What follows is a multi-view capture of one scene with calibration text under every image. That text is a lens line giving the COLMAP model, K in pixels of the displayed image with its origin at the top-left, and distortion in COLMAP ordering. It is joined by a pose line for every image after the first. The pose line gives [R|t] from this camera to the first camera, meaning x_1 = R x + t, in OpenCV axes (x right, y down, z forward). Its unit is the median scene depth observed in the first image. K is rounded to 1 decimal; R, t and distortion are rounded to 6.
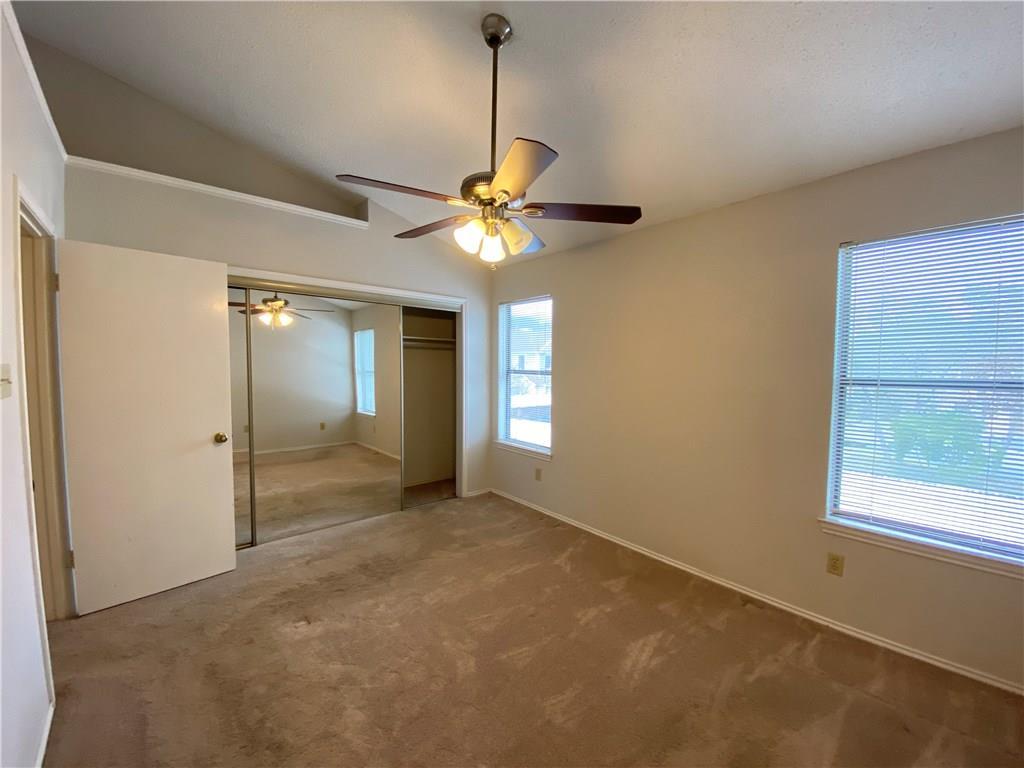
lens RADIAL K [[419.8, 0, 509.2], [0, 419.8, 384.9], [0, 0, 1]] dist [0.055974, -0.043031]
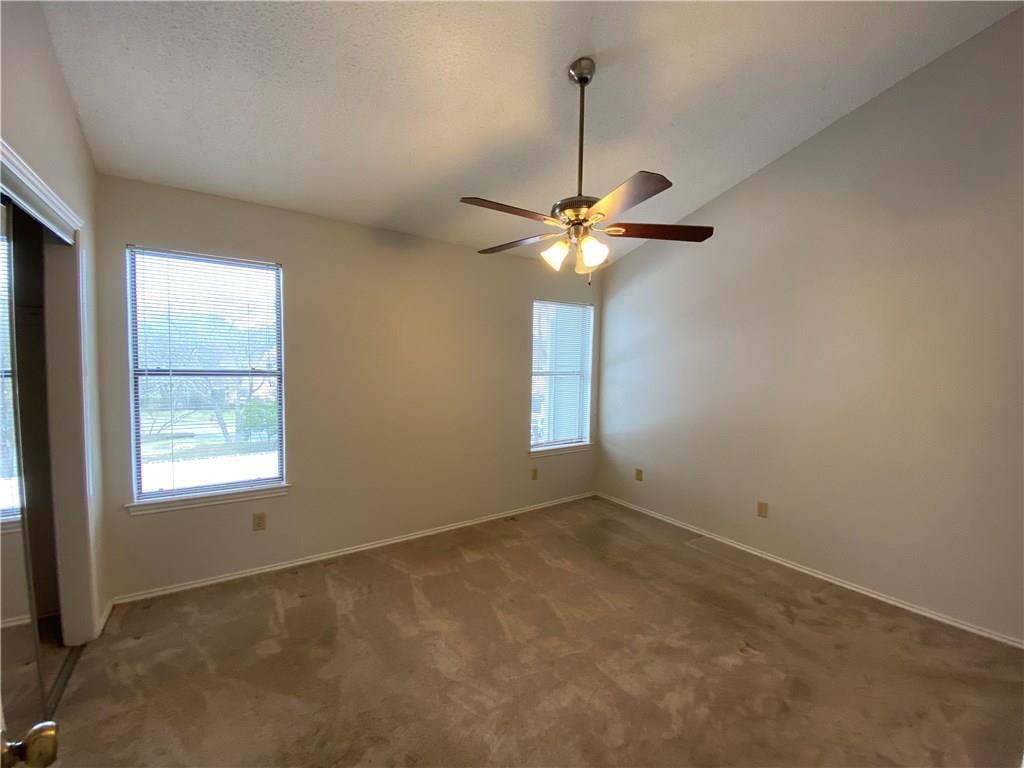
lens RADIAL K [[419.8, 0, 509.2], [0, 419.8, 384.9], [0, 0, 1]] dist [0.055974, -0.043031]
pose [[0.098565, -0.057437, 0.993472, -0.588108], [0.032031, 0.997999, 0.054521, -0.035664], [-0.994615, 0.026449, 0.100208, 0.535792]]
